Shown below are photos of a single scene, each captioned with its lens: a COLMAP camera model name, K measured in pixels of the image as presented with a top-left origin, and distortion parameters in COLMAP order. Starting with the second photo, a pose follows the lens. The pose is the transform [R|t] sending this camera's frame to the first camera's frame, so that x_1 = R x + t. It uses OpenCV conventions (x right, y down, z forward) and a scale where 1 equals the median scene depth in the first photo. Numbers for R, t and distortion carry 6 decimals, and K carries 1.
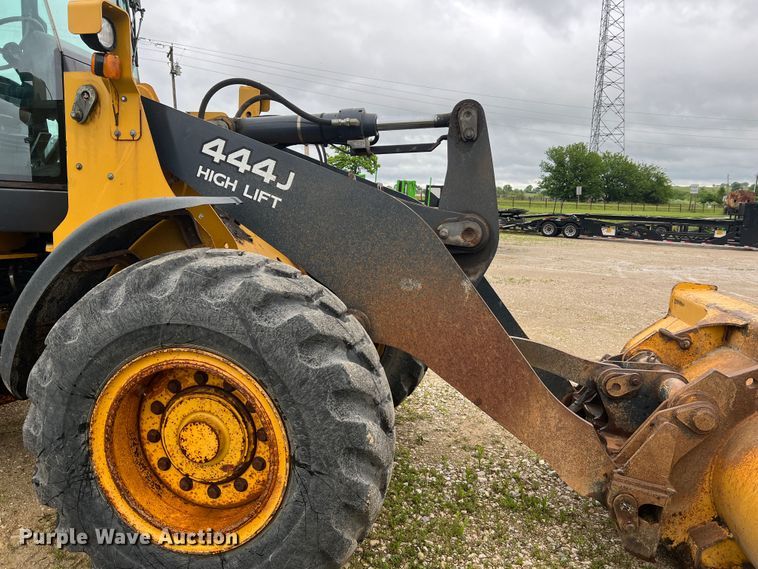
lens RADIAL K [[574.2, 0, 374.5], [0, 574.2, 286.6], [0, 0, 1]] dist [0.048007, -0.057136]
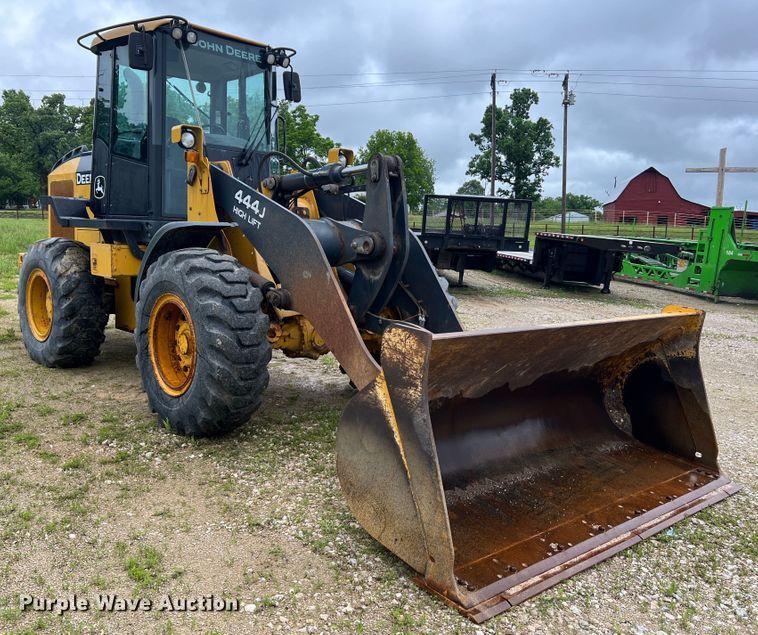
lens RADIAL K [[683.1, 0, 352.0], [0, 683.1, 331.4], [0, 0, 1]] dist [0.043476, -0.064150]
pose [[0.780368, 0.077624, -0.620484, 1.312348], [-0.093300, 0.995612, 0.007212, 0.124609], [0.618321, 0.052263, 0.784186, -0.397847]]
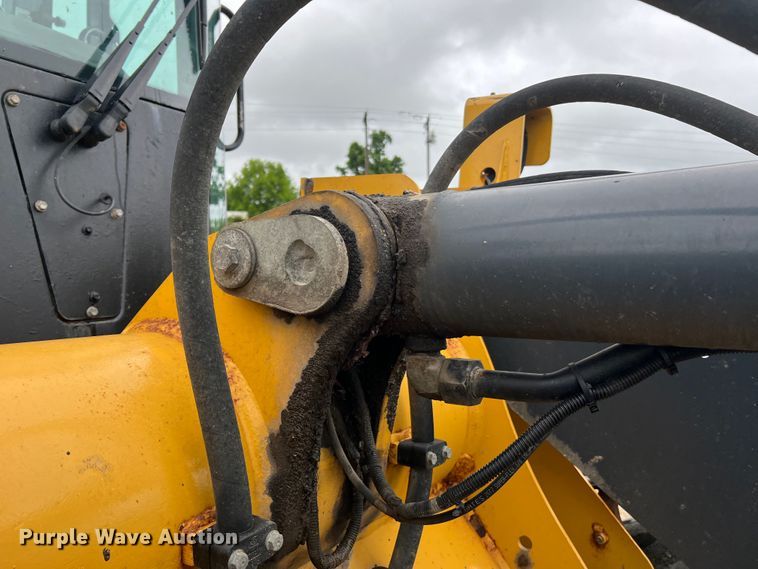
lens RADIAL K [[574.2, 0, 374.8], [0, 574.2, 289.0], [0, 0, 1]] dist [0.048007, -0.057136]
pose [[0.913285, 0.027632, -0.406384, -0.202639], [-0.067607, 0.994141, -0.084339, -0.290806], [0.401672, 0.104500, 0.909802, 0.982303]]
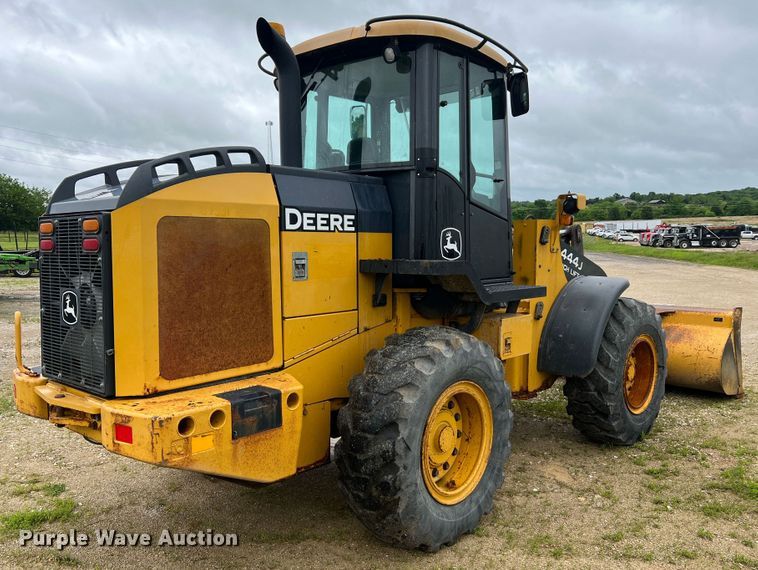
lens RADIAL K [[634.8, 0, 381.2], [0, 634.8, 313.8], [0, 0, 1]] dist [0.077499, -0.101796]
pose [[0.556584, -0.128990, 0.820716, -2.616814], [0.137163, 0.988584, 0.062354, -0.258101], [-0.819390, 0.077867, 0.567923, 0.228467]]
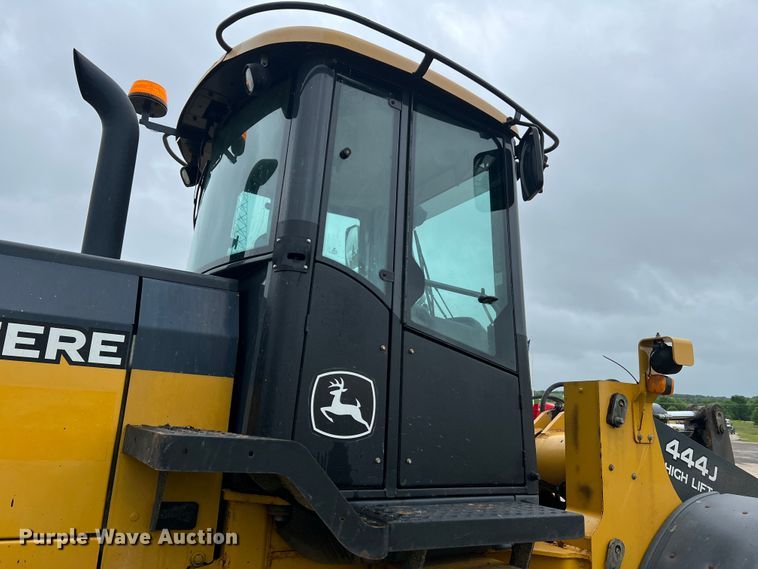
lens RADIAL K [[574.2, 0, 383.3], [0, 574.2, 286.2], [0, 0, 1]] dist [0.048007, -0.057136]
pose [[0.776612, 0.148075, 0.612330, -1.538108], [0.062565, 0.949050, -0.308852, -0.222518], [-0.626865, 0.278168, 0.727780, 0.402038]]
